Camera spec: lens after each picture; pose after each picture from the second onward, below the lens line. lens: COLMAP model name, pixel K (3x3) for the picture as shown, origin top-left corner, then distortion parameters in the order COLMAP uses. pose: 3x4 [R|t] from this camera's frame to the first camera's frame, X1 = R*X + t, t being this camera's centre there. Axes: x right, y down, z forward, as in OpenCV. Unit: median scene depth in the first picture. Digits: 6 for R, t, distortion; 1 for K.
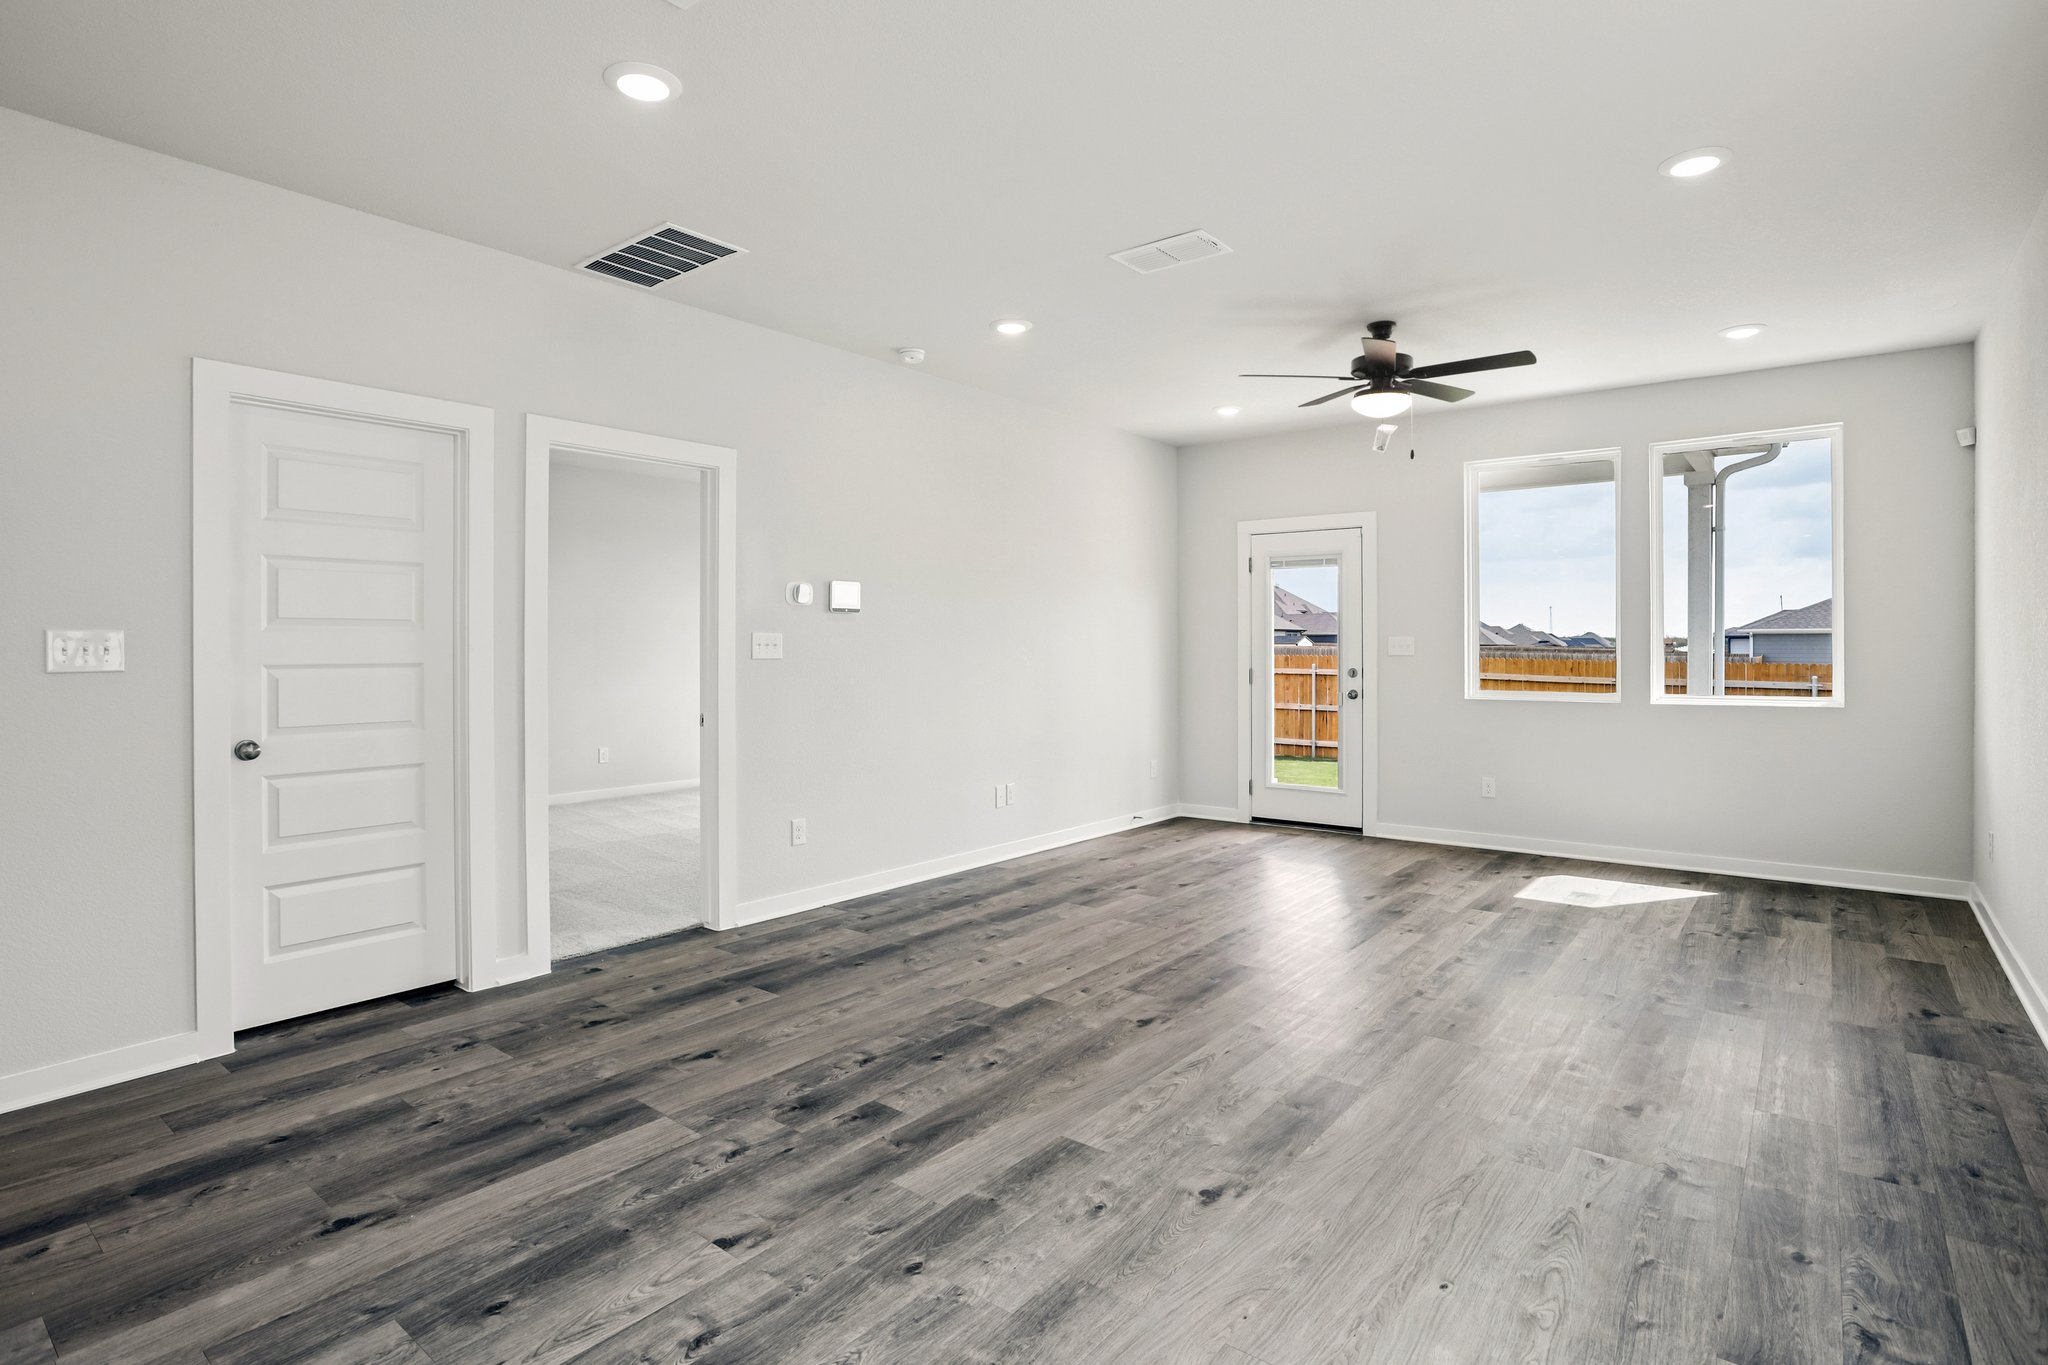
lens RADIAL K [[1030.1, 0, 1041.2], [0, 1030.1, 650.0], [0, 0, 1]] dist [-0.056594, 0.025247]
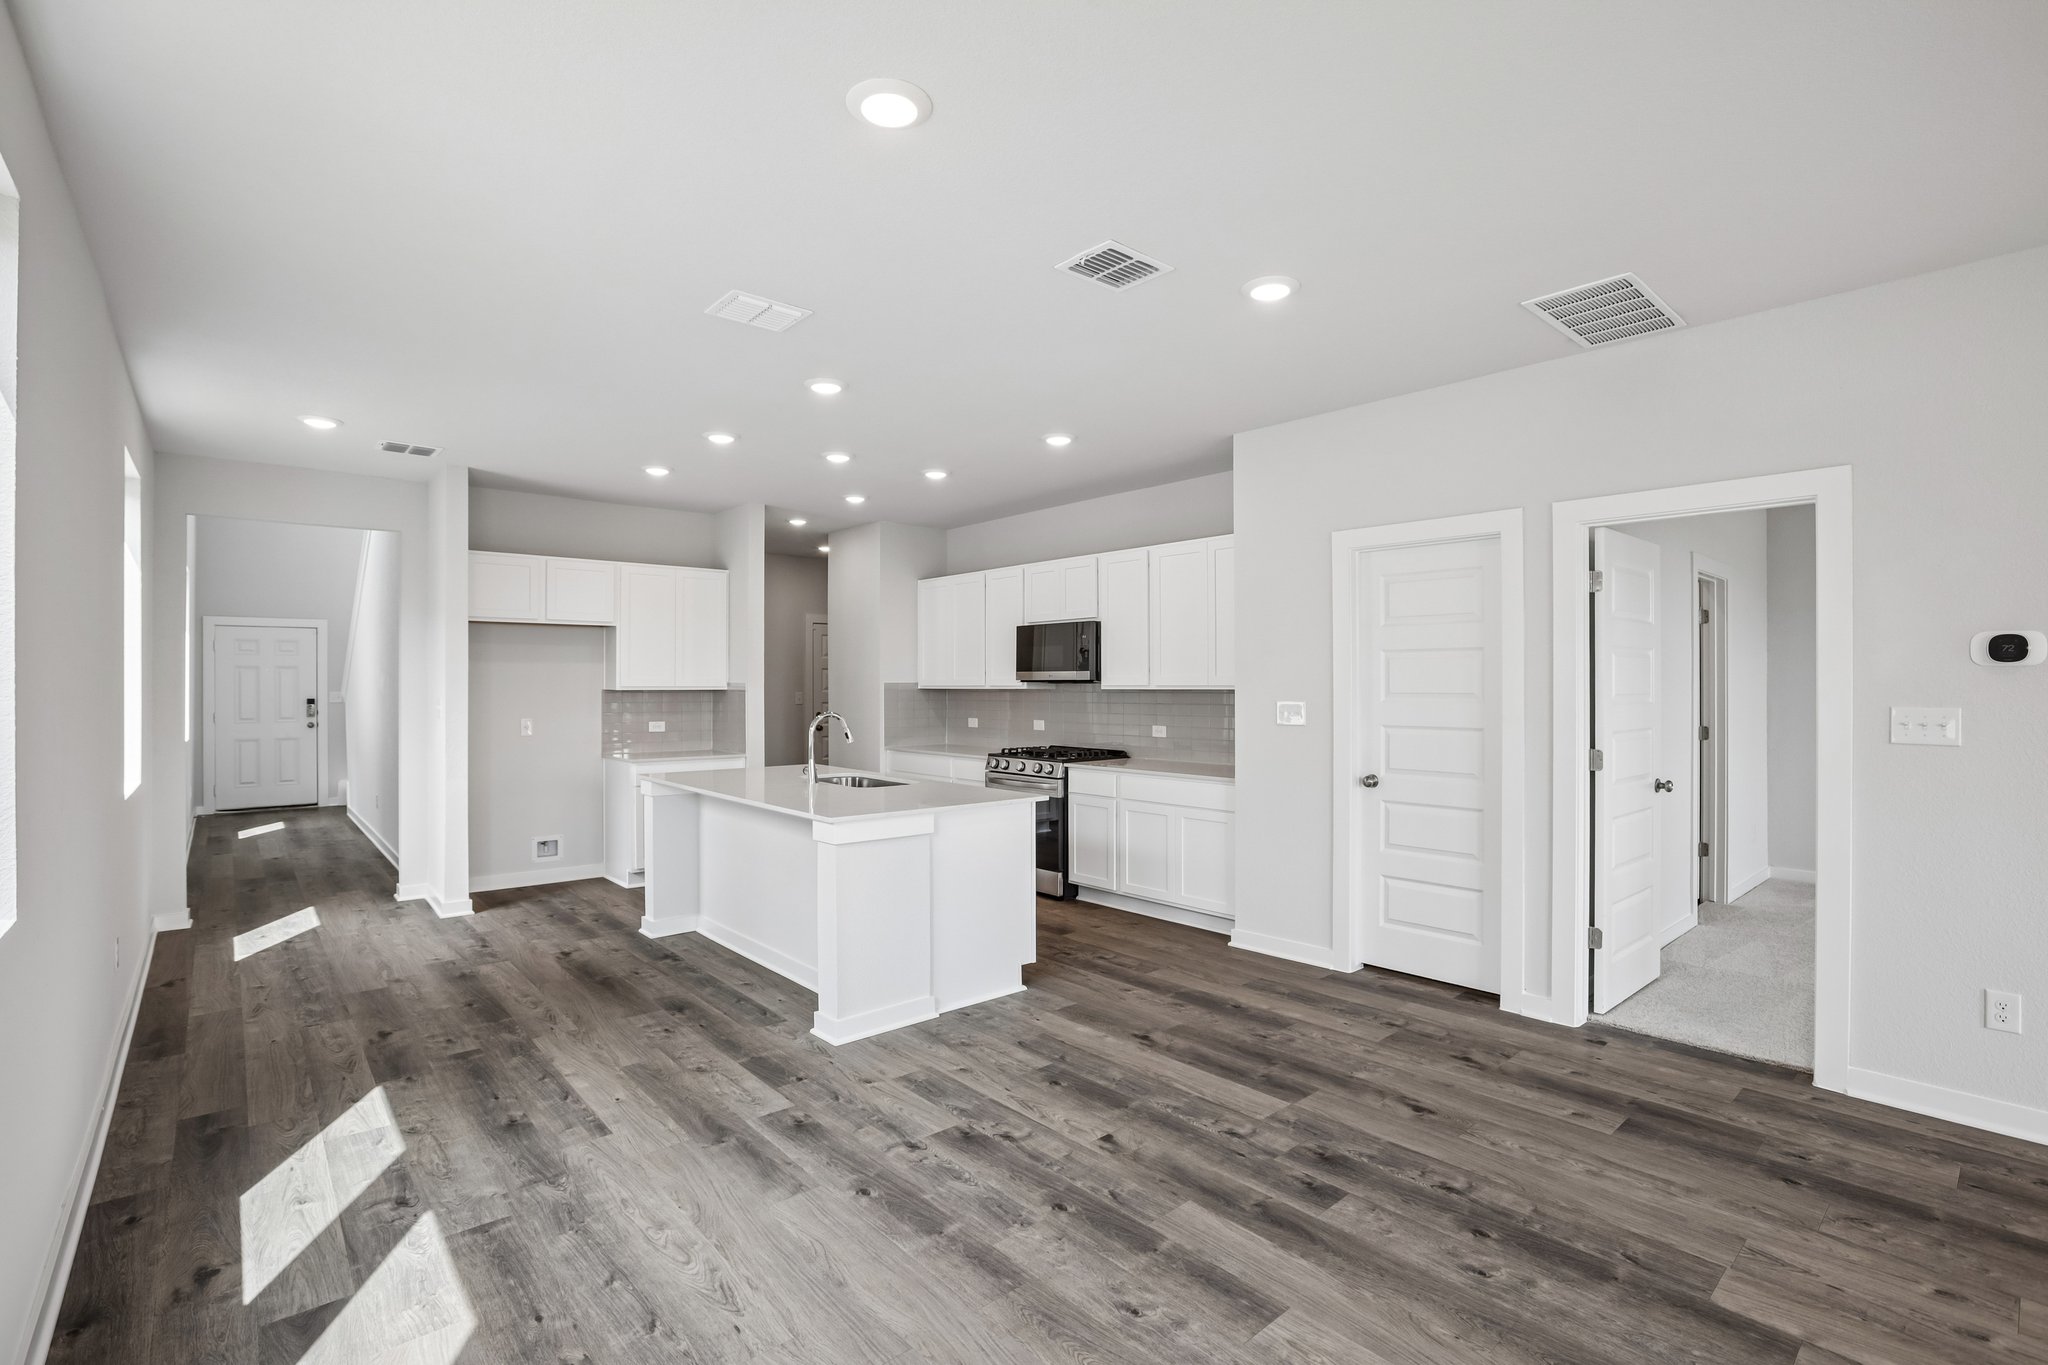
lens RADIAL K [[942.3, 0, 1024.0], [0, 942.3, 682.5], [0, 0, 1]] dist [-0.048484, 0.016510]
pose [[-0.193992, 0.001413, -0.981002, 0.695918], [0.000105, 0.999999, 0.001419, -0.050562], [0.981003, 0.000173, -0.193992, 0.768652]]
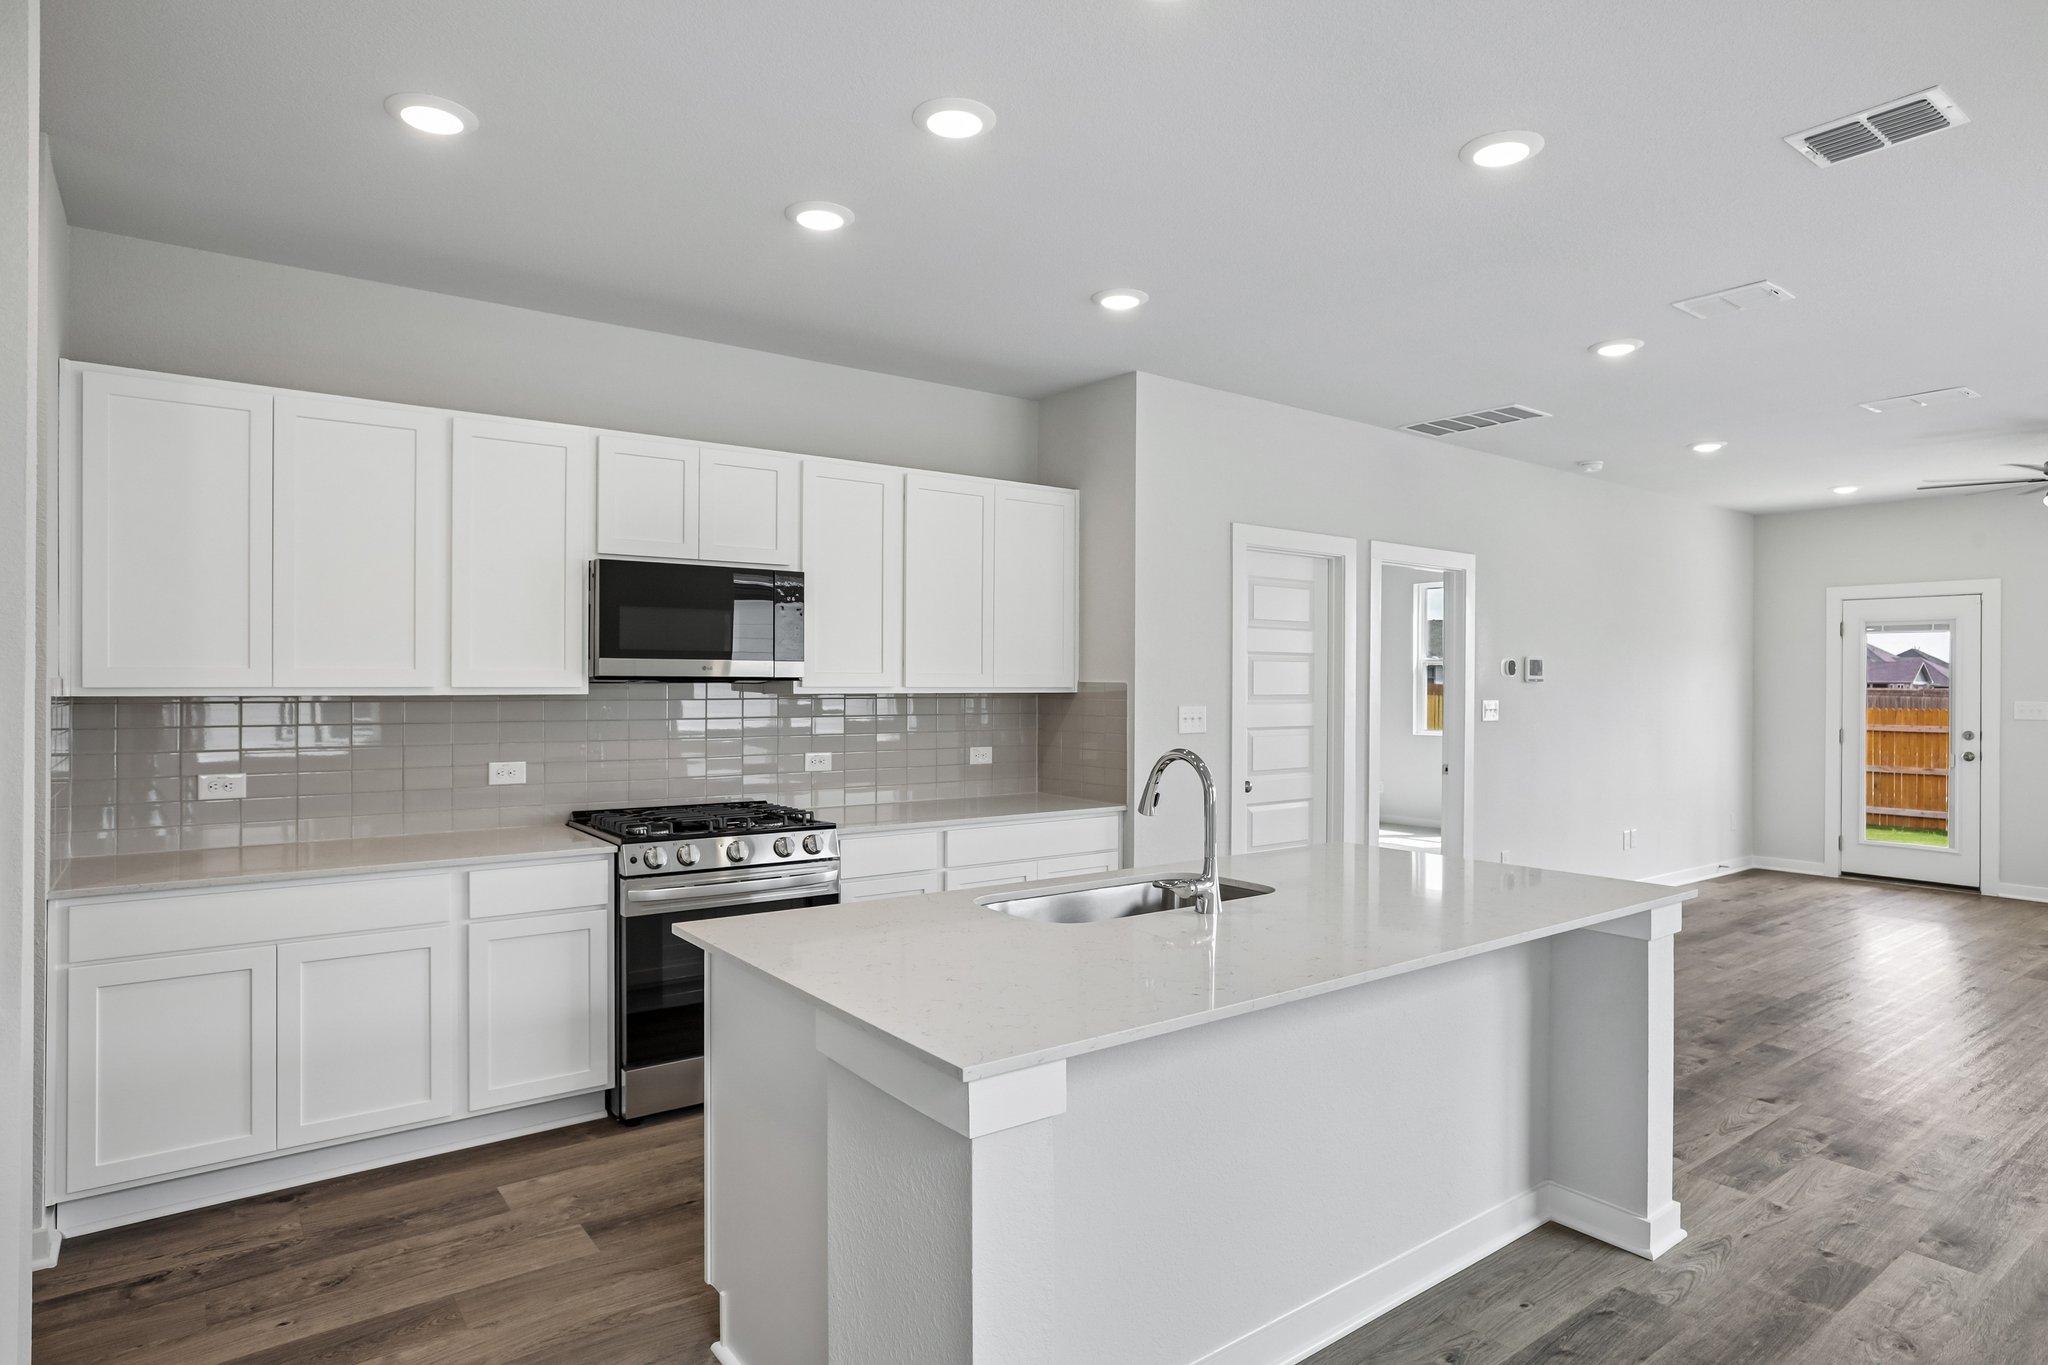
lens RADIAL K [[1137.5, 0, 1029.3], [0, 1137.5, 685.1], [0, 0, 1]] dist [-0.062194, 0.038215]
pose [[0.963784, 0.006620, -0.266602, -0.658824], [-0.006922, 0.999976, -0.000193, -0.045811], [0.266595, 0.002032, 0.963807, -0.690944]]
